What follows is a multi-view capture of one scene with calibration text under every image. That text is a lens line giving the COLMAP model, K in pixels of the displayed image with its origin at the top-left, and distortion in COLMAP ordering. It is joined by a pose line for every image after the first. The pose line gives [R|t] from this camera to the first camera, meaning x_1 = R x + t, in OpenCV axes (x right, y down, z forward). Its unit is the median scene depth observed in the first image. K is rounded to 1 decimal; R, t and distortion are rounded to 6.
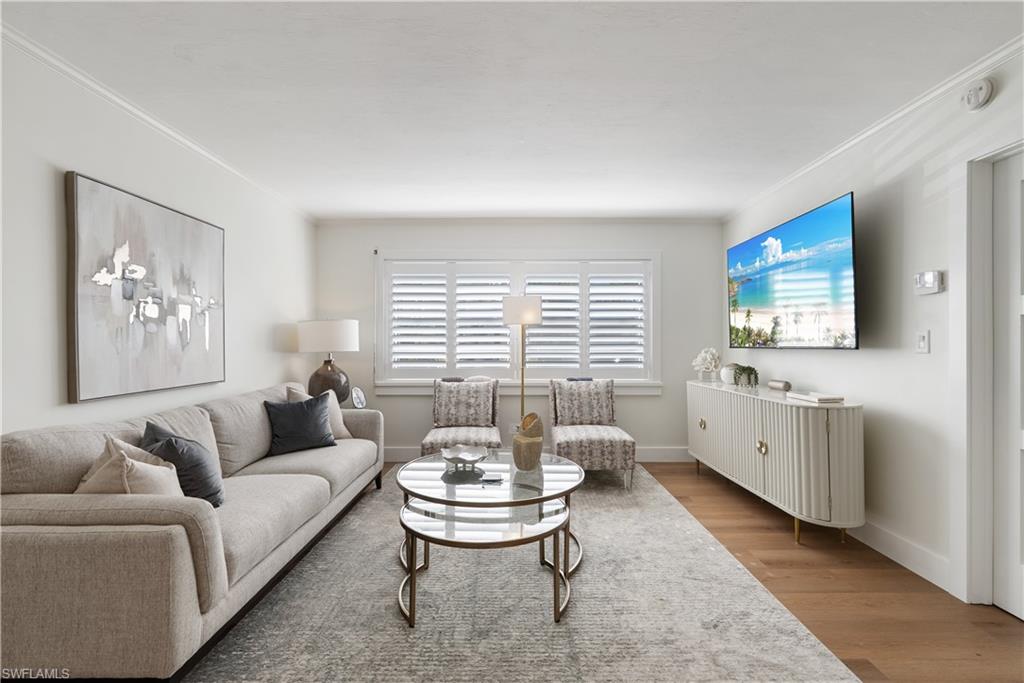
lens RADIAL K [[451.3, 0, 513.5], [0, 451.3, 342.3], [0, 0, 1]] dist [-0.004614, 0.001911]
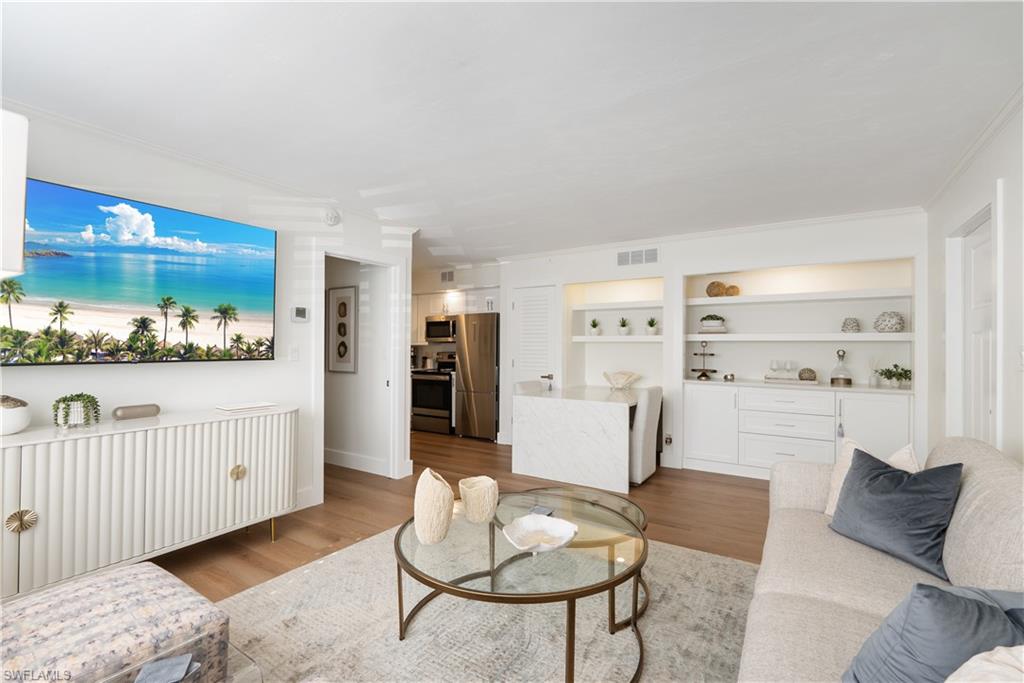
lens RADIAL K [[451.3, 0, 513.1], [0, 451.3, 340.4], [0, 0, 1]] dist [-0.004614, 0.001911]
pose [[-0.841701, 0.002585, 0.539938, -0.350020], [-0.008267, 0.999810, -0.017672, -0.015442], [-0.539881, -0.019338, -0.841519, 1.300711]]
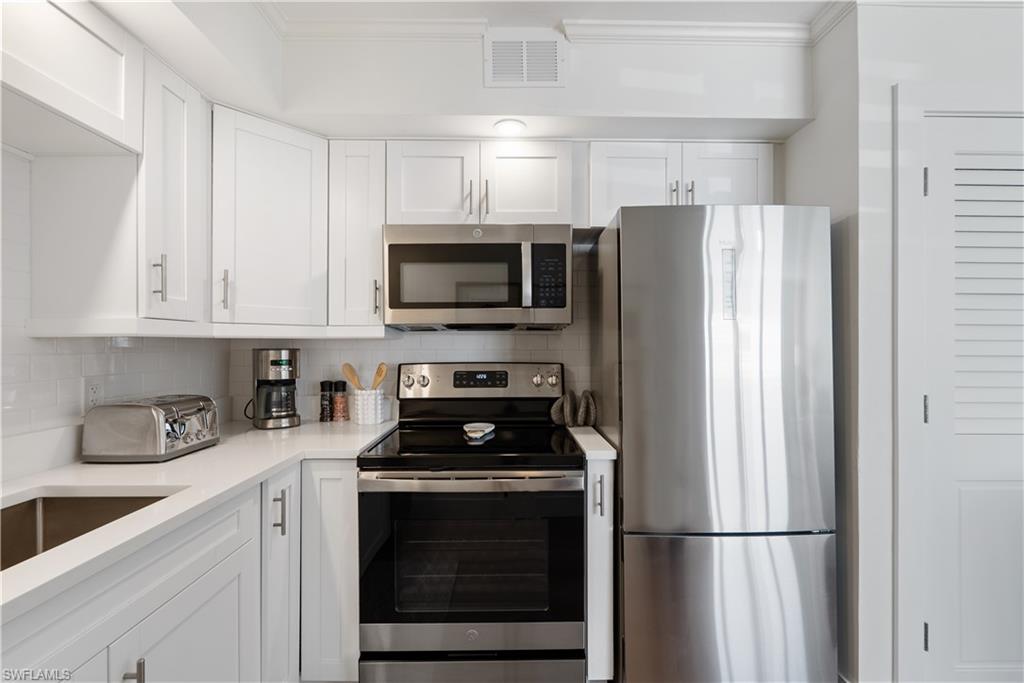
lens RADIAL K [[451.3, 0, 512.2], [0, 451.3, 343.7], [0, 0, 1]] dist [-0.004614, 0.001911]
pose [[-0.999898, -0.003718, -0.013814, 1.016372], [-0.003678, 0.999989, -0.002927, -0.019448], [0.013825, -0.002875, -0.999900, 0.253948]]
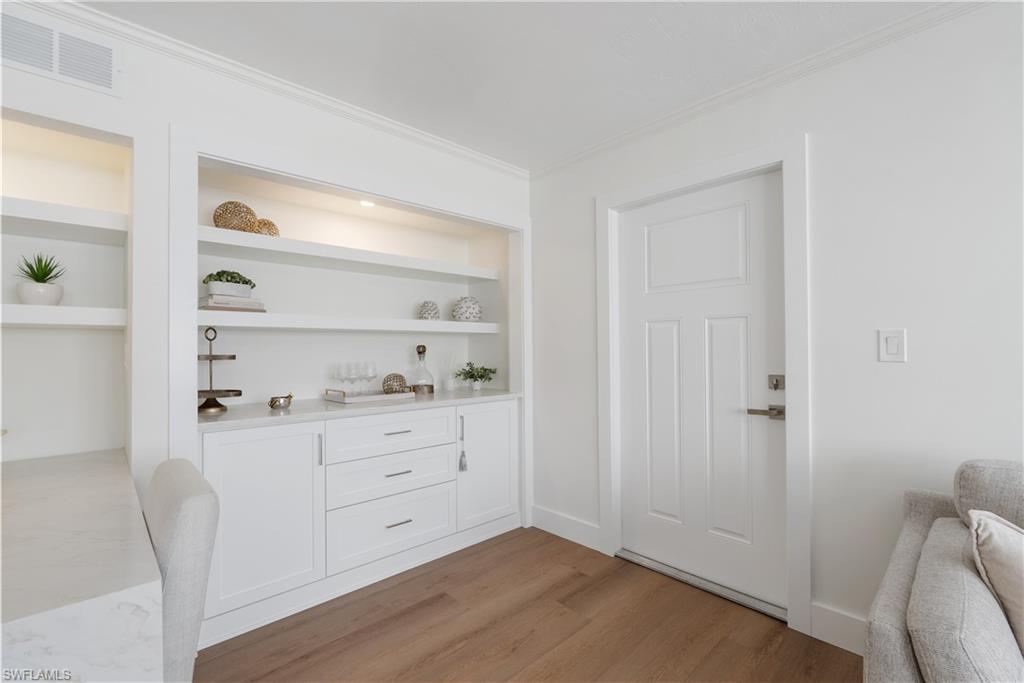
lens RADIAL K [[451.3, 0, 512.1], [0, 451.3, 345.6], [0, 0, 1]] dist [-0.004614, 0.001911]
pose [[-0.730831, 0.001439, -0.682557, 0.063540], [0.011006, 0.999893, -0.009676, -0.006257], [0.682470, -0.014584, -0.730769, 0.478936]]
